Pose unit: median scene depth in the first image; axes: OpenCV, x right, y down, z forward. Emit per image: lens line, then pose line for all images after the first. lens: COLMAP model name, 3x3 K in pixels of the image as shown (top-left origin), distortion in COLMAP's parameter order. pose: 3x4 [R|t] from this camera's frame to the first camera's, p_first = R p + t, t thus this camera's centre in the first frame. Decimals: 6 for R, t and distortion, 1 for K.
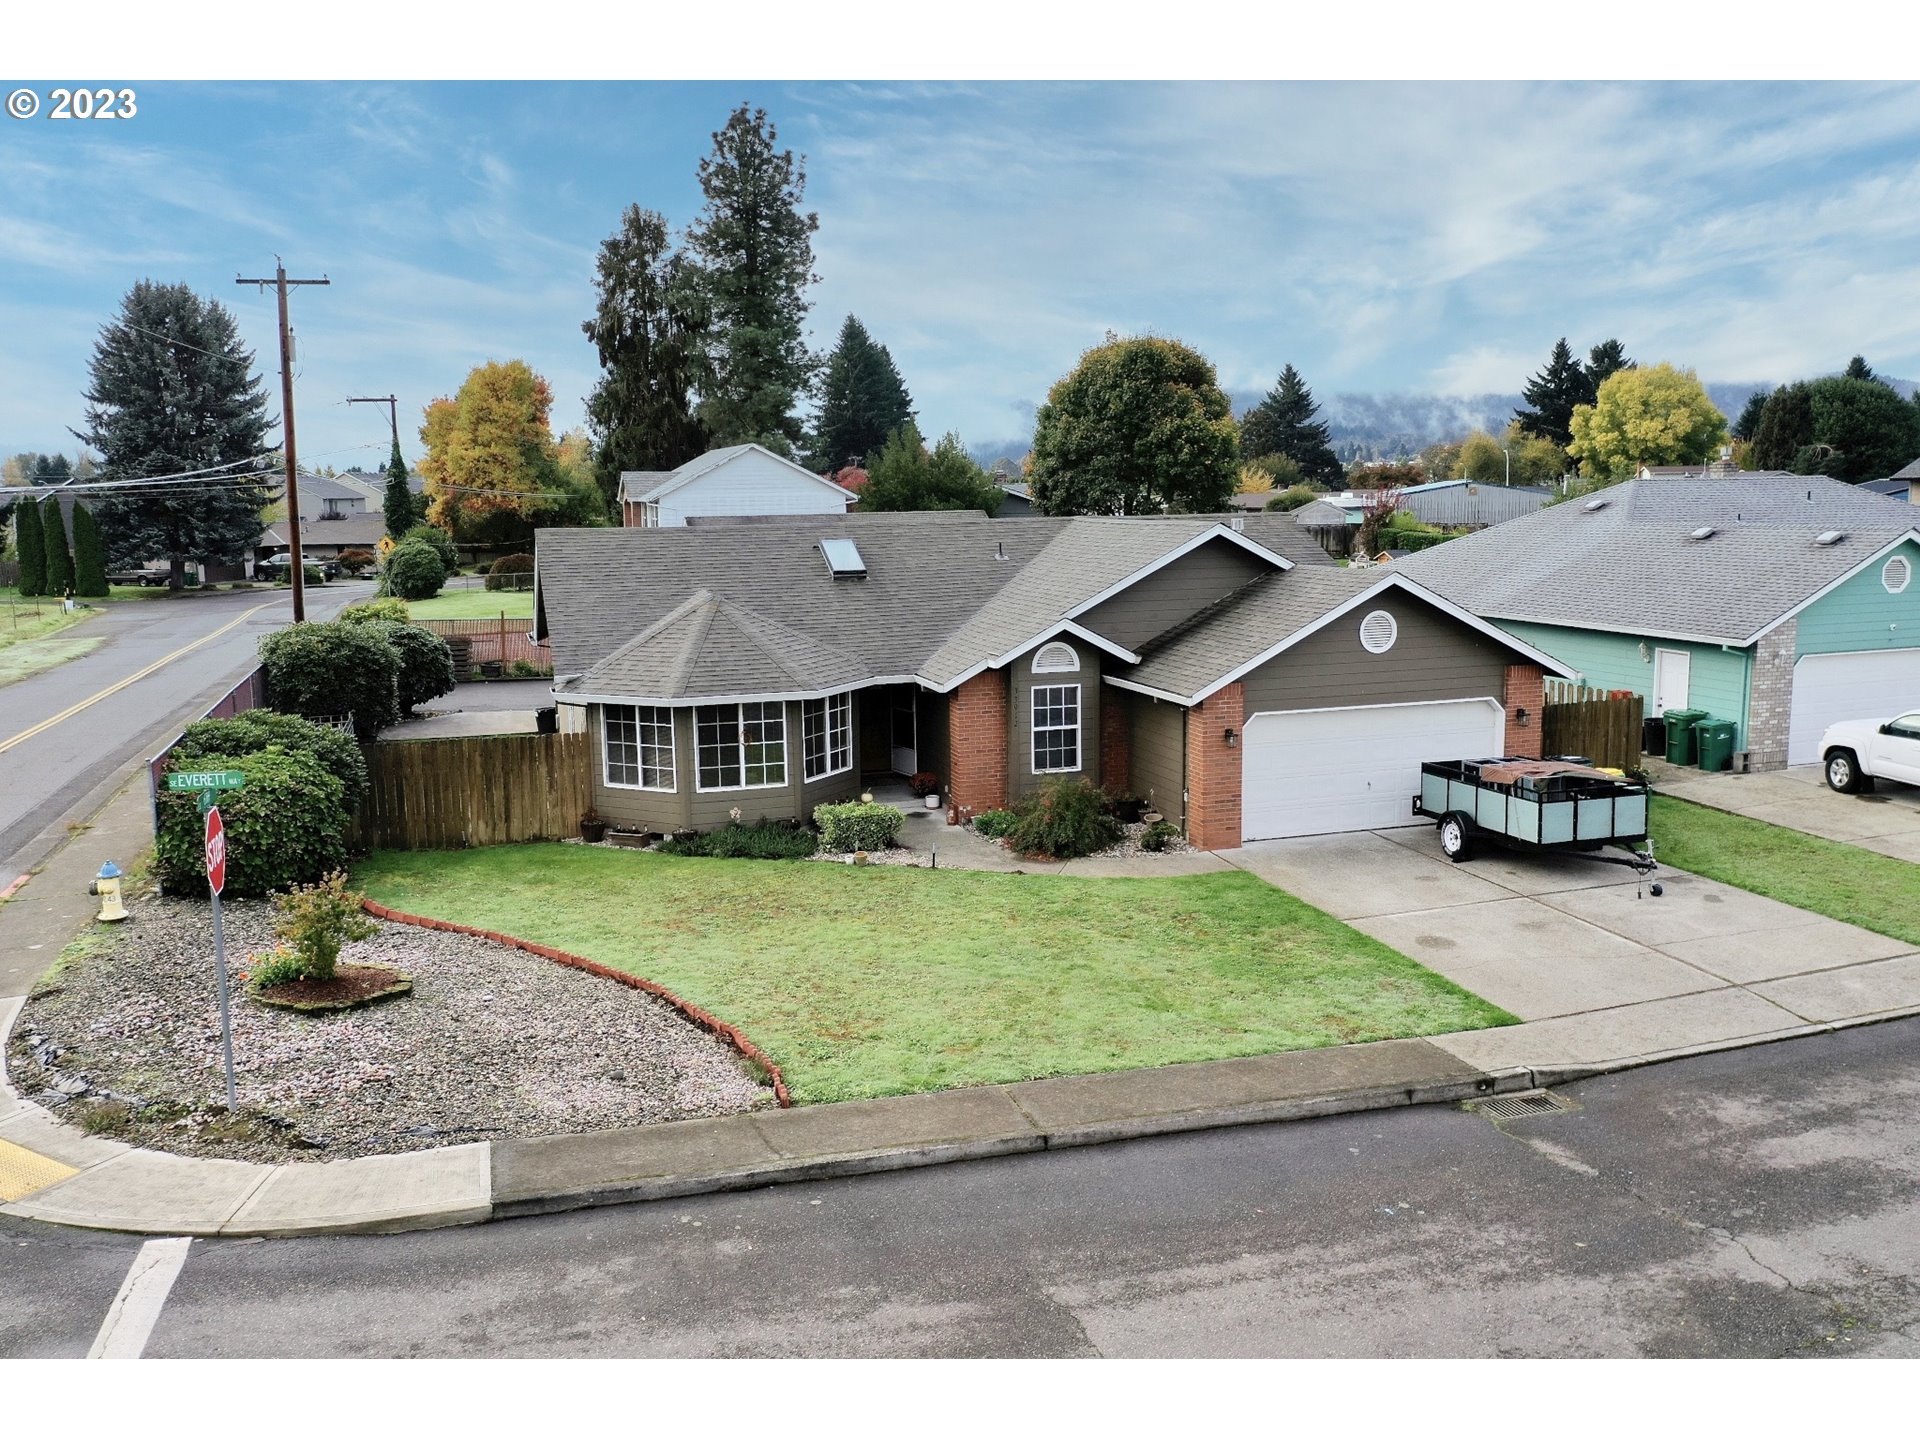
lens RADIAL K [[1534.2, 0, 966.3], [0, 1534.2, 713.1], [0, 0, 1]] dist [-0.008688, -0.003879]
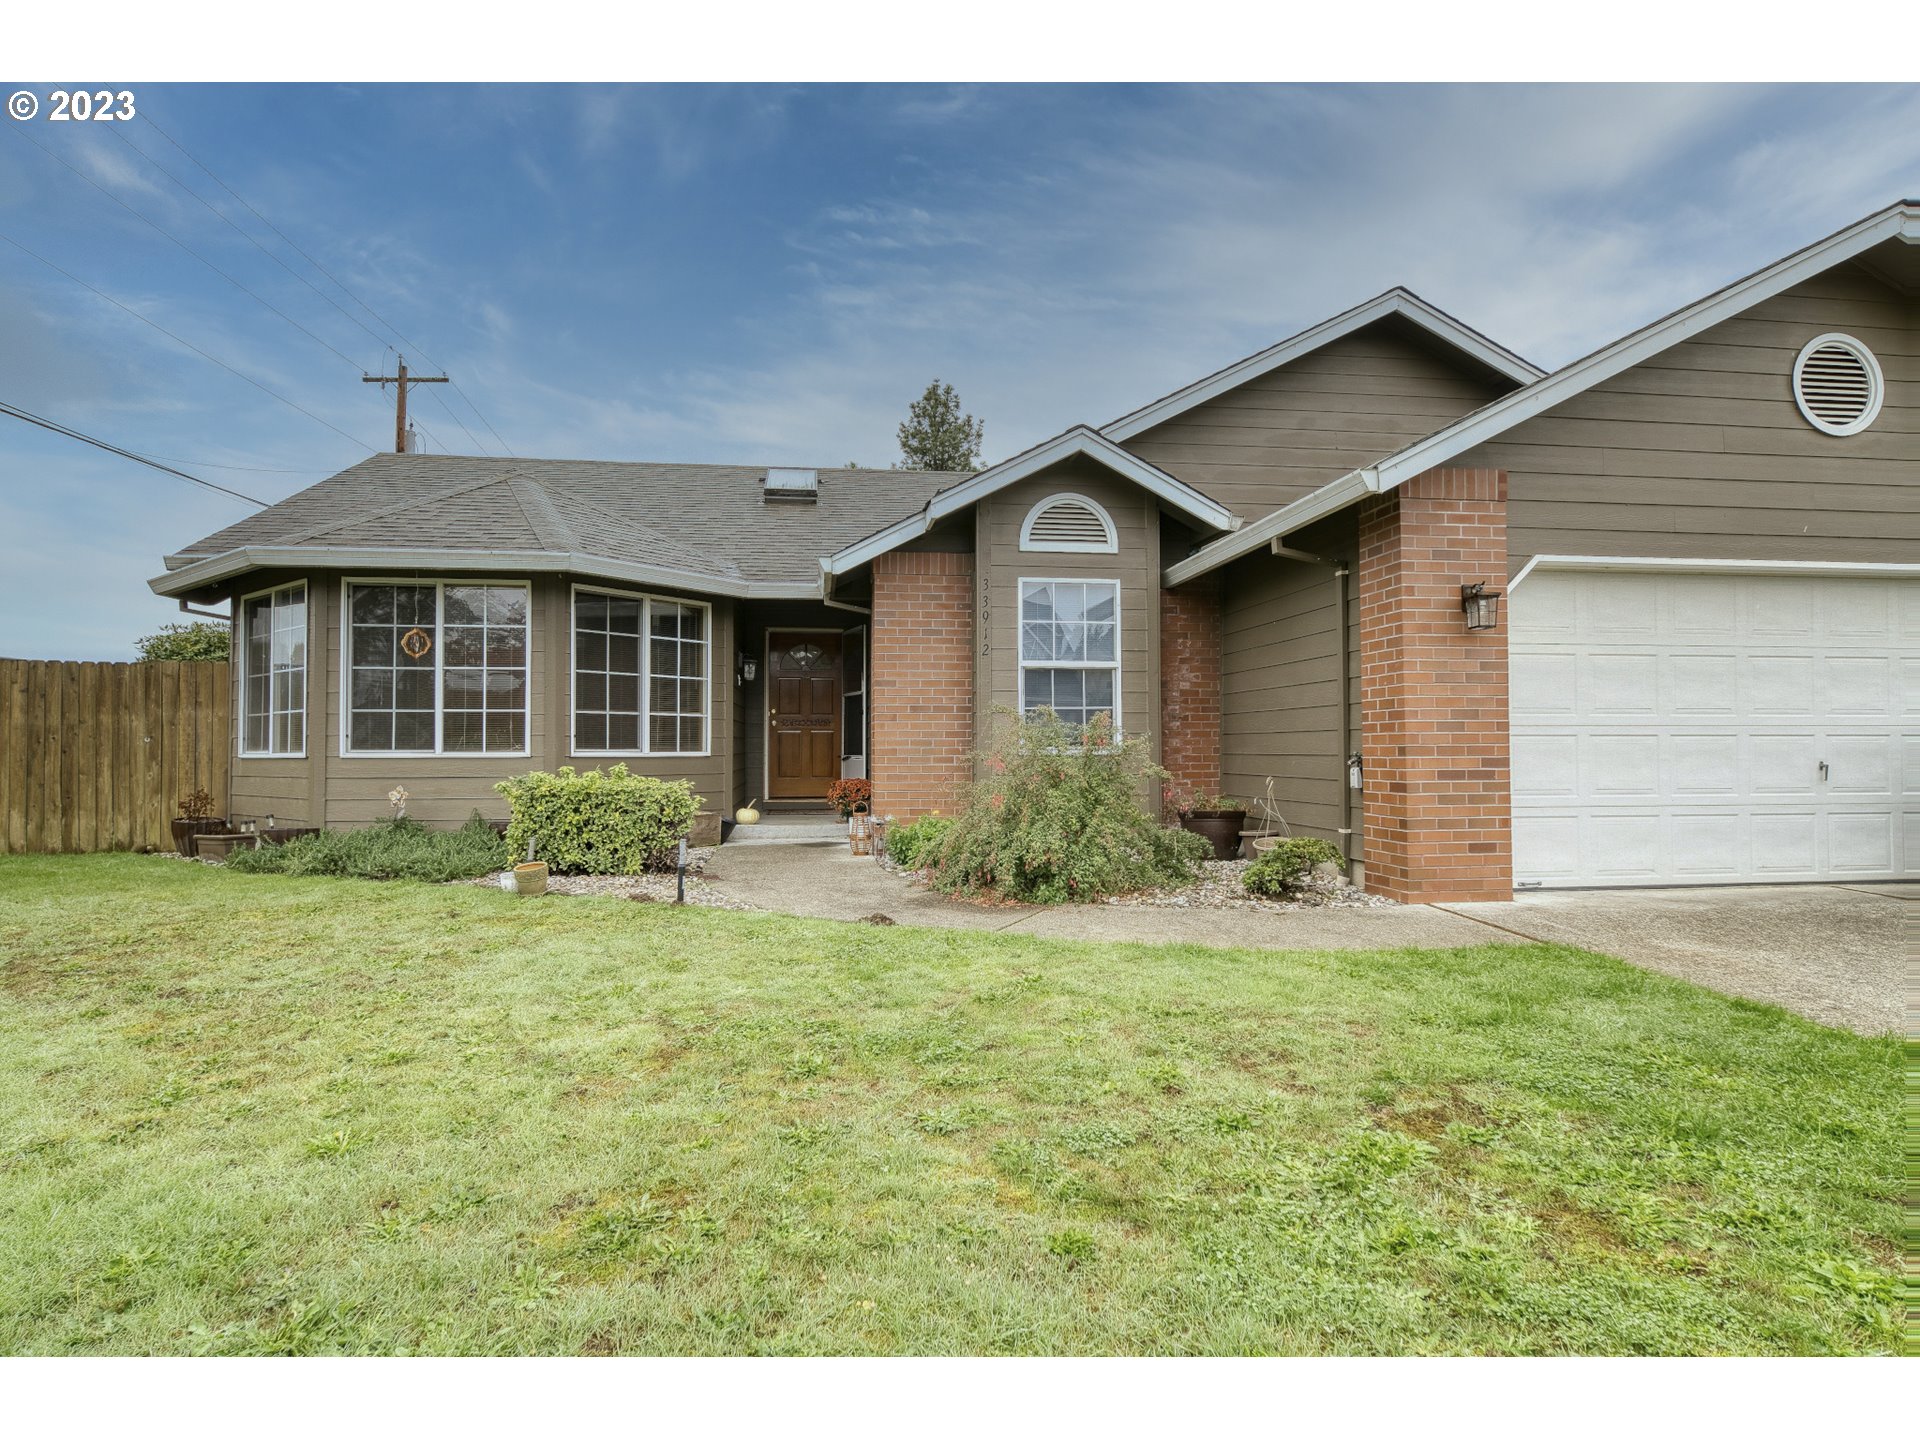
lens RADIAL K [[1021.1, 0, 951.4], [0, 1021.1, 726.8], [0, 0, 1]] dist [0.000616, 0.000976]
pose [[0.983196, 0.005952, -0.182456, 0.084203], [-0.036266, 0.985915, -0.163267, 0.088169], [0.178915, 0.167140, 0.969564, 0.692985]]
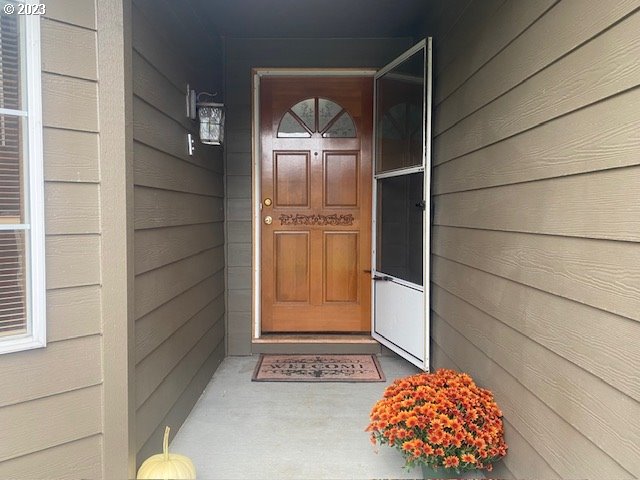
lens RADIAL K [[511.4, 0, 318.3], [0, 511.4, 238.7], [0, 0, 1]] dist [-0.008688, -0.003879]
pose [[0.953537, 0.025234, -0.300218, -0.026024], [-0.054462, 0.994507, -0.089389, 0.028444], [0.296313, 0.101586, 0.949673, 1.006892]]
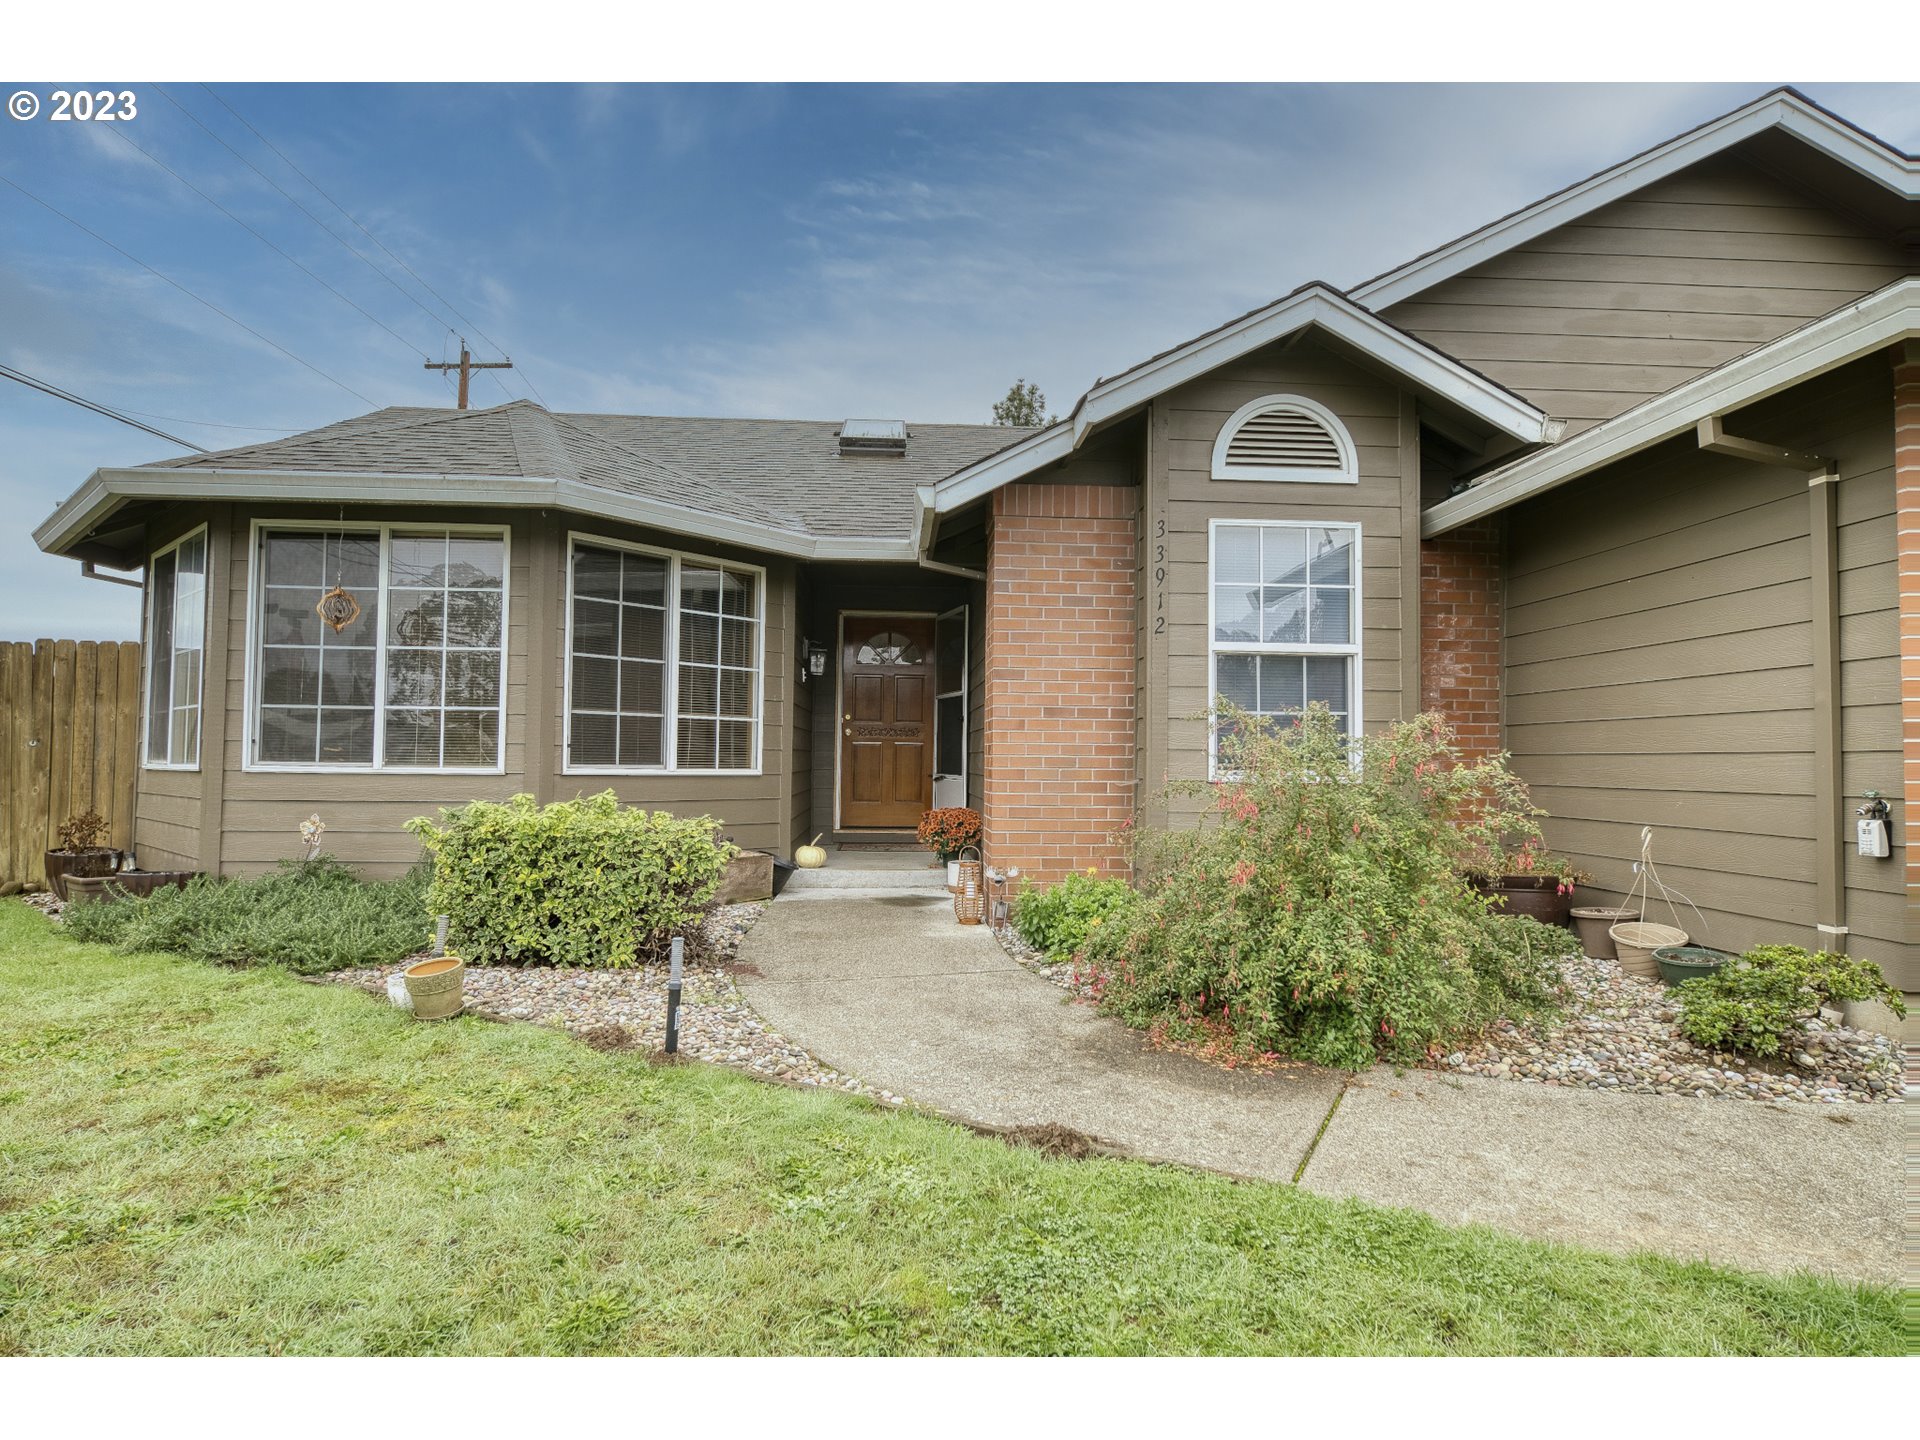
lens RADIAL K [[1021.1, 0, 948.3], [0, 1021.1, 724.8], [0, 0, 1]] dist [0.000616, 0.000976]
pose [[0.966587, 0.014084, -0.255951, 0.046144], [-0.060435, 0.982864, -0.174146, 0.071579], [0.249113, 0.183795, 0.950874, 0.795386]]
